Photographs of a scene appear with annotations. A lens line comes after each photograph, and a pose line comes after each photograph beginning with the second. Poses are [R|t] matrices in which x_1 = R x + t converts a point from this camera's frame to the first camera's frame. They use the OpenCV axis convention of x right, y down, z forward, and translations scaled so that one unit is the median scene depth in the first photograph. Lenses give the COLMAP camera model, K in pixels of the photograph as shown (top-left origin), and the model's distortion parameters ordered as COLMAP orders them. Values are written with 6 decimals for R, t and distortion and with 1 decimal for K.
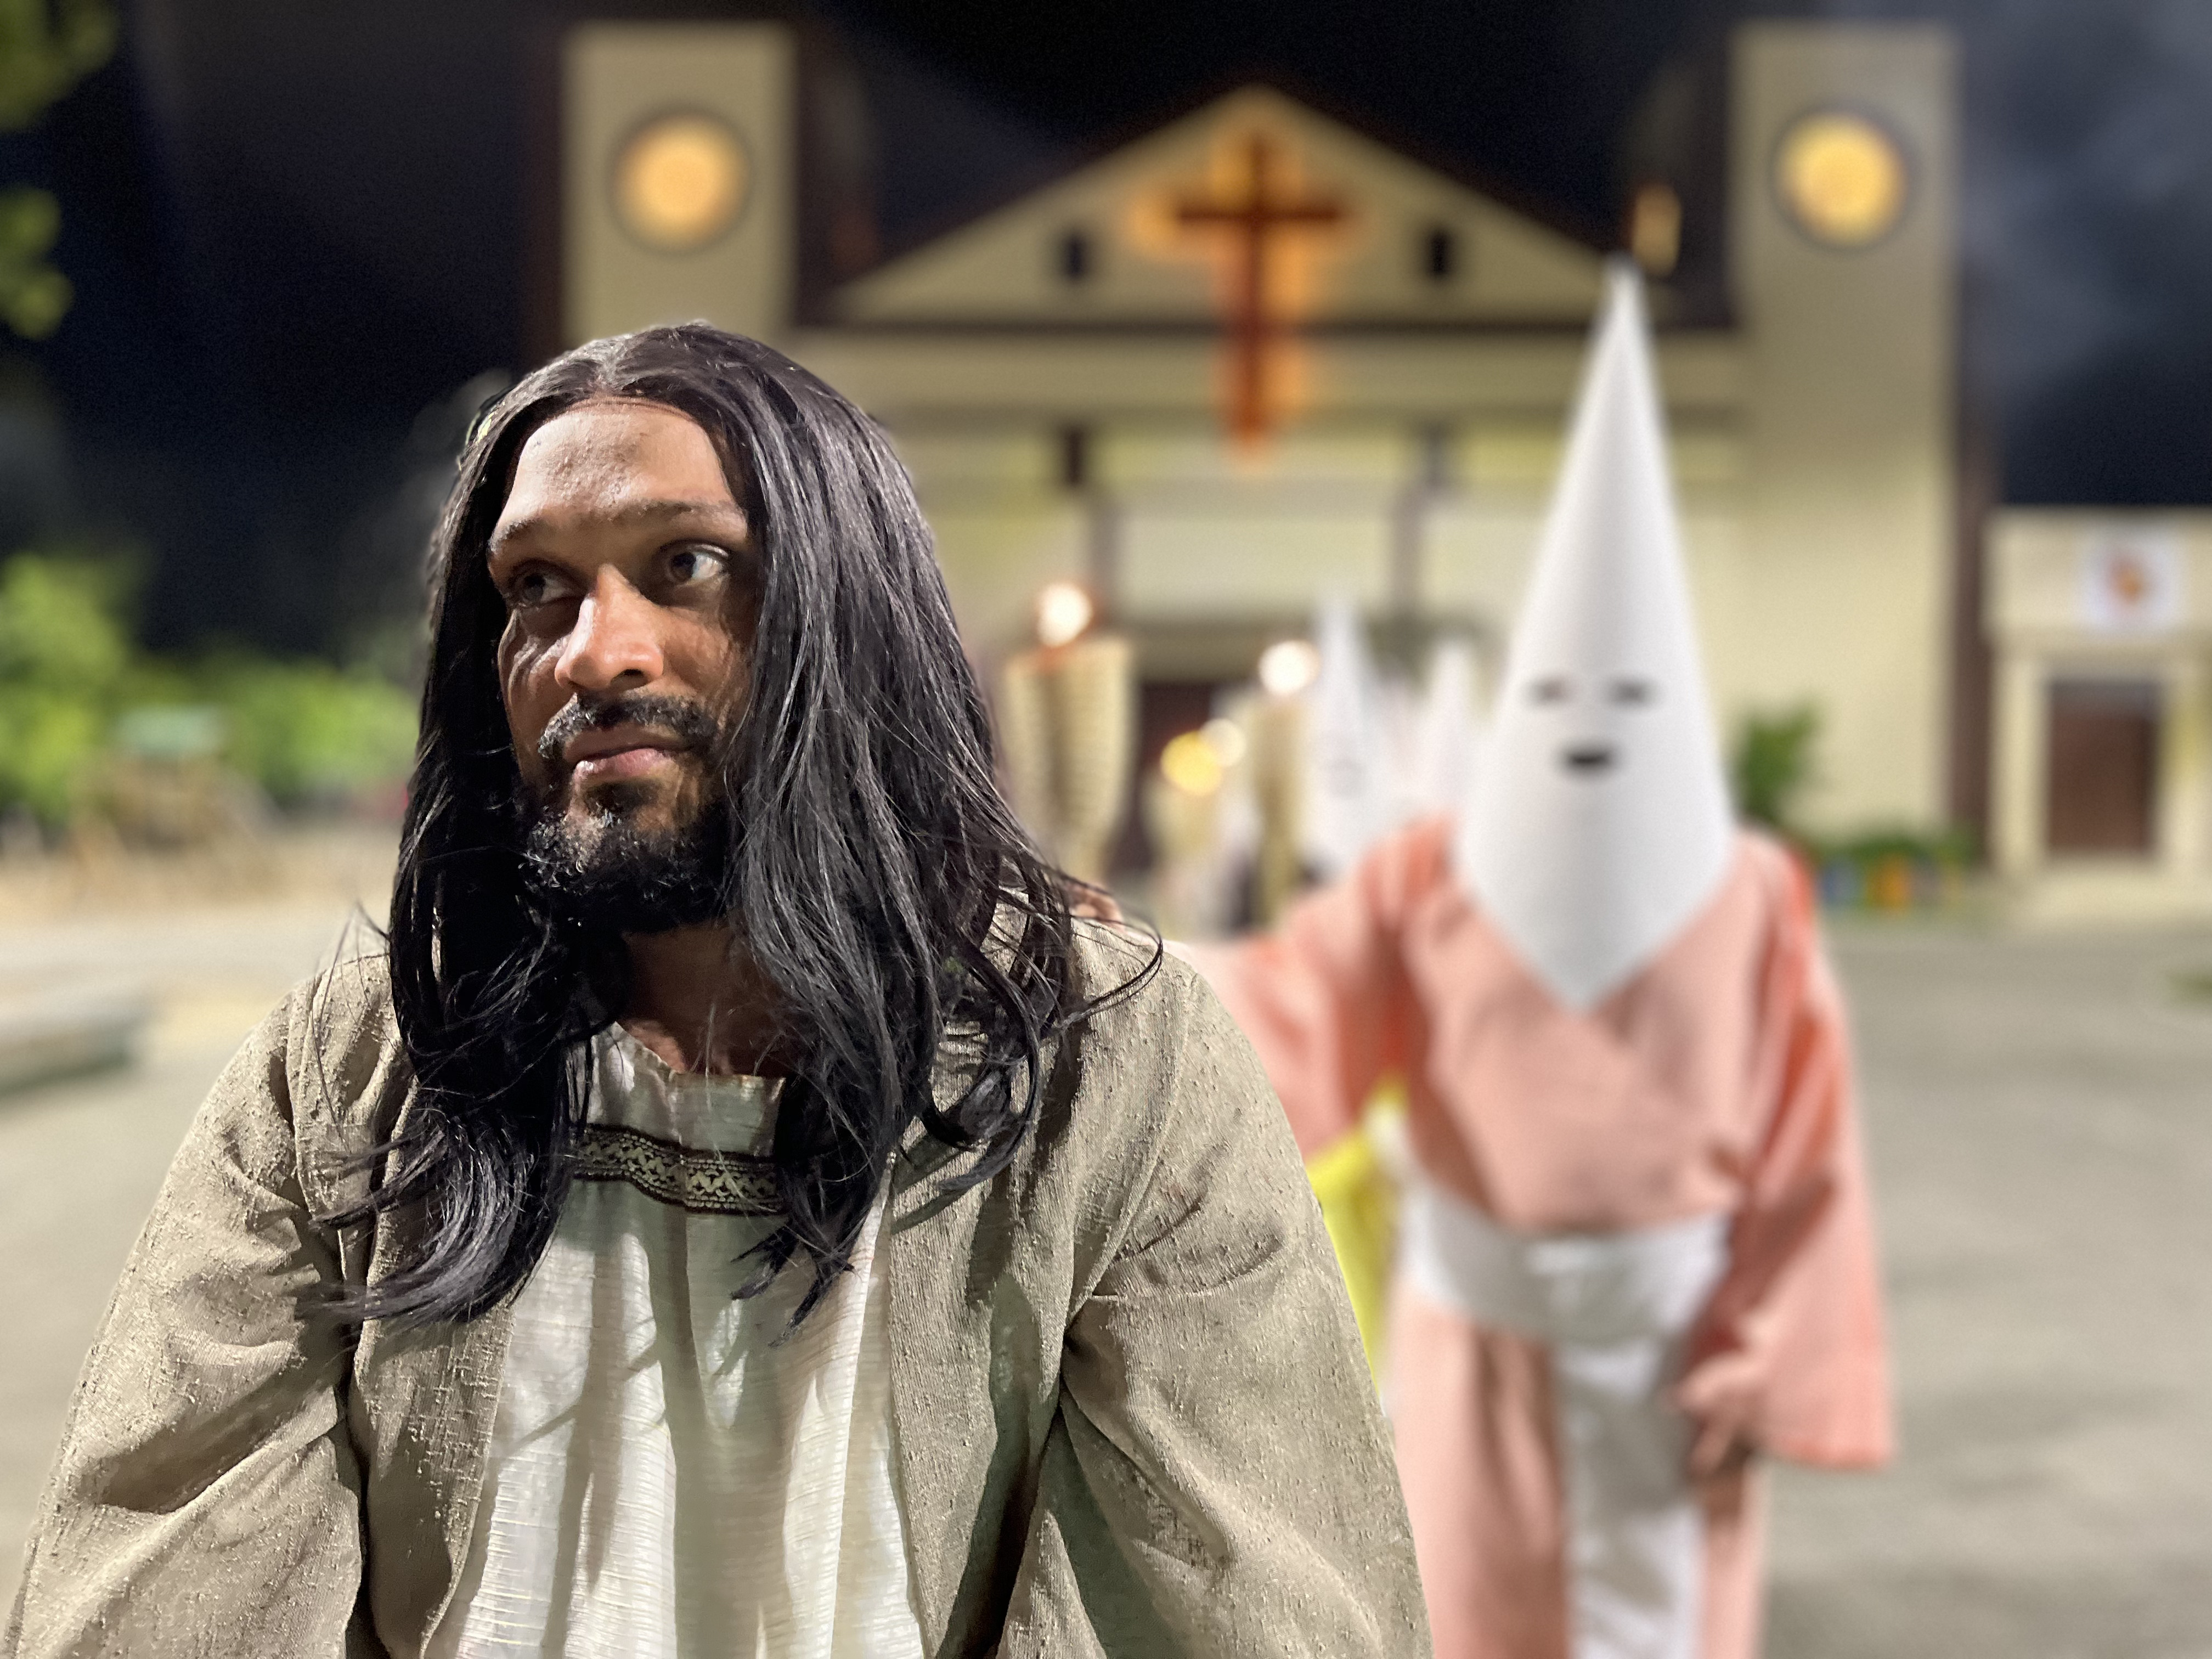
lens RADIAL K [[1688.7, 0, 1093.4], [0, 1688.7, 777.2], [0, 0, 1]] dist [0.048146, -0.069872]
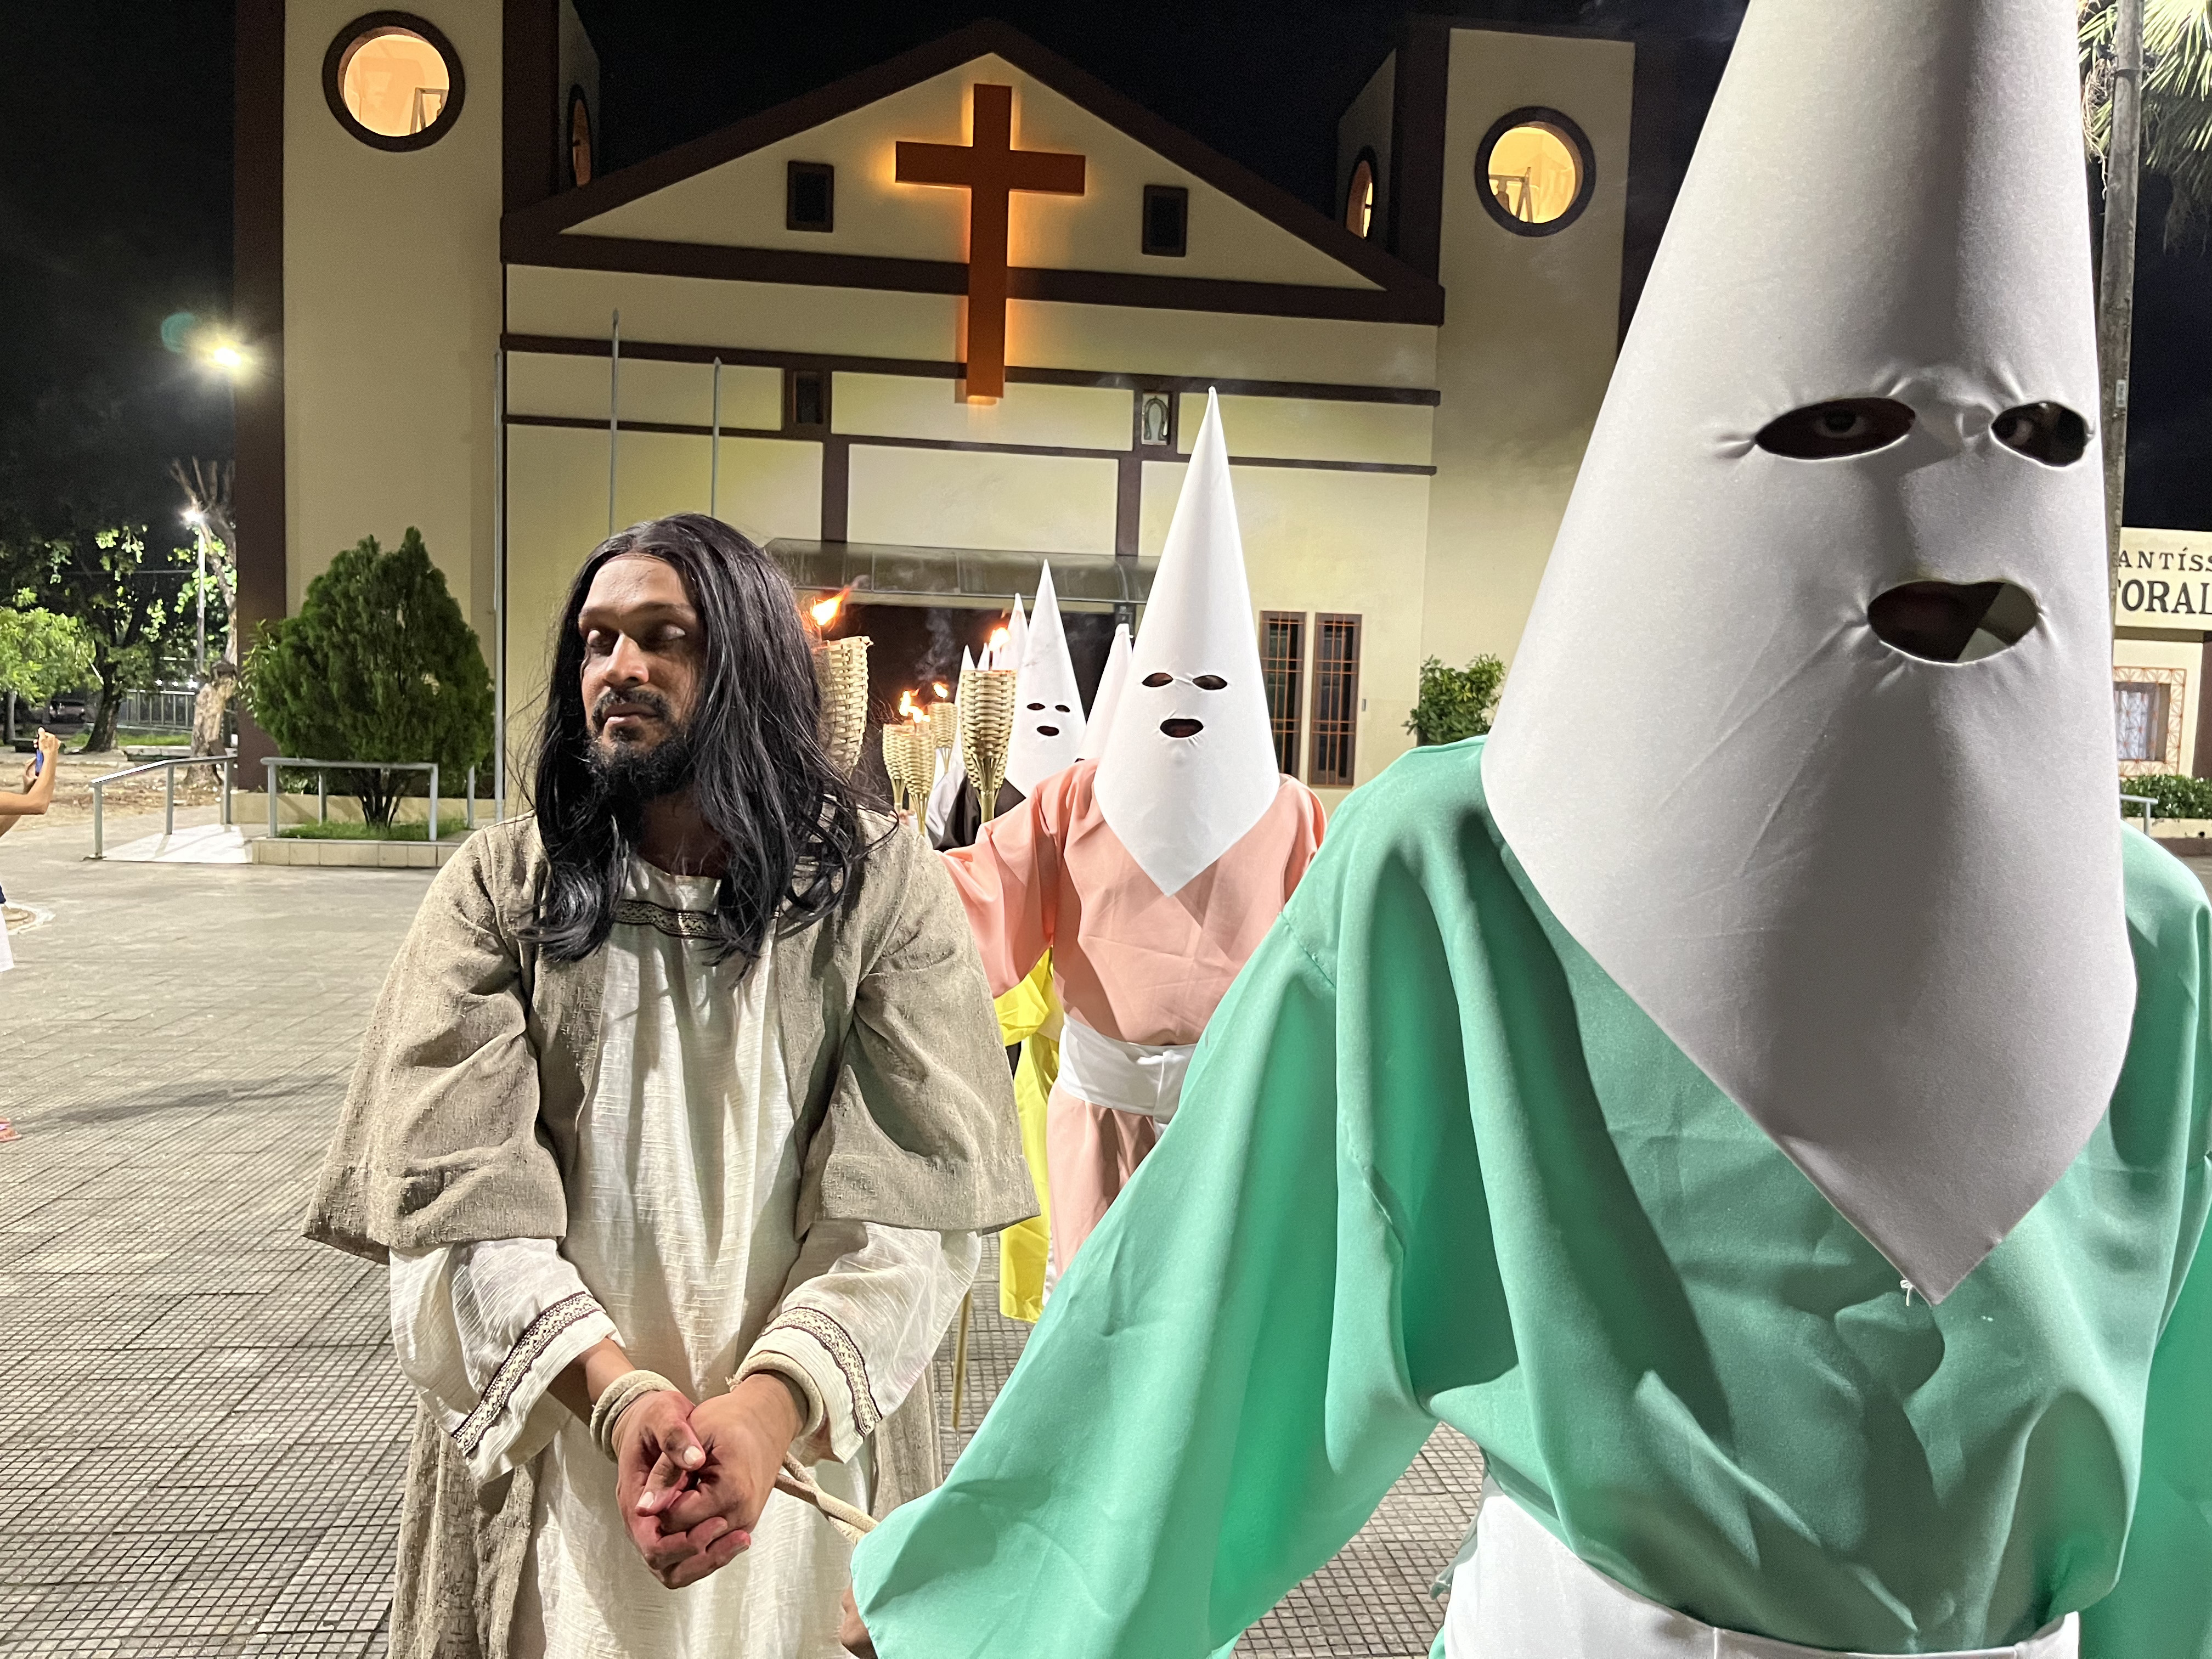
lens RADIAL K [[1688.7, 0, 1105.0], [0, 1688.7, 824.8], [0, 0, 1]] dist [0.048146, -0.069872]
pose [[0.985912, 0.010212, 0.166952, -0.065874], [-0.020831, 0.997860, 0.061978, -0.036670], [-0.165962, -0.064583, 0.984015, -1.206514]]
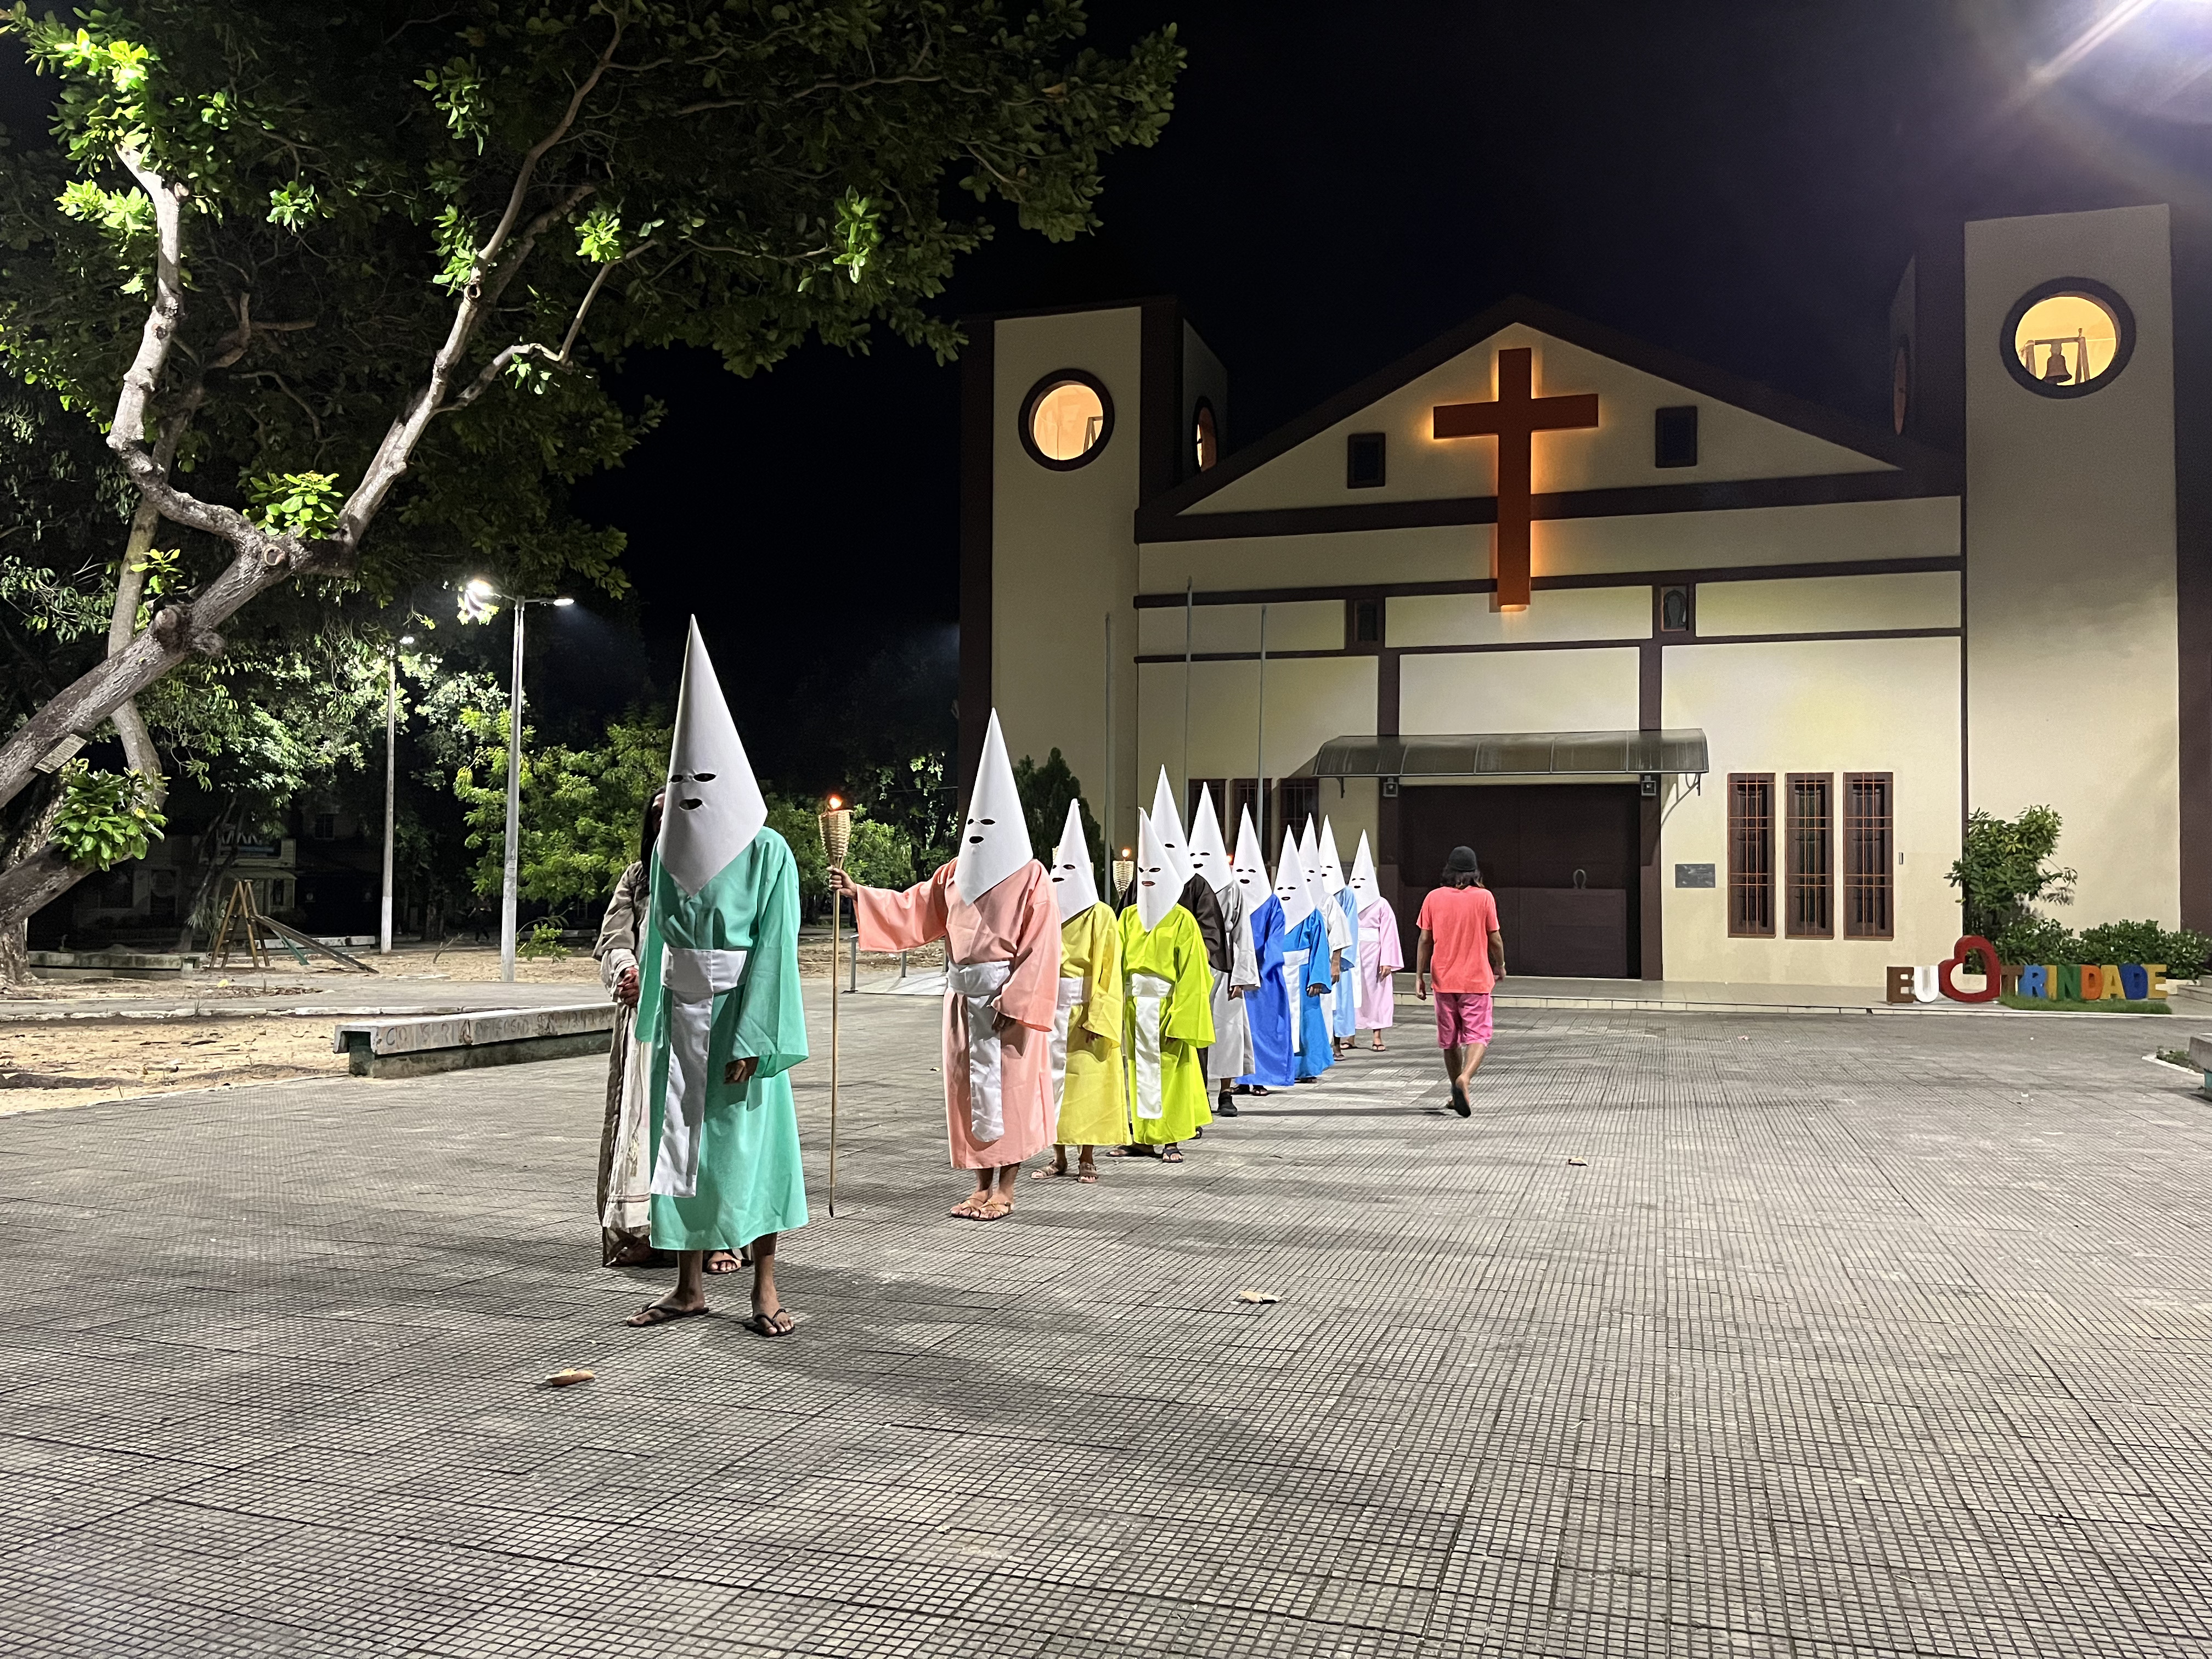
lens RADIAL K [[1688.7, 0, 1104.8], [0, 1688.7, 829.5], [0, 0, 1]] dist [0.048146, -0.069872]
pose [[0.961189, -0.011356, -0.275656, 4.265589], [0.000584, 0.999234, -0.039127, 0.307772], [0.275889, 0.037448, 0.960460, -6.696621]]
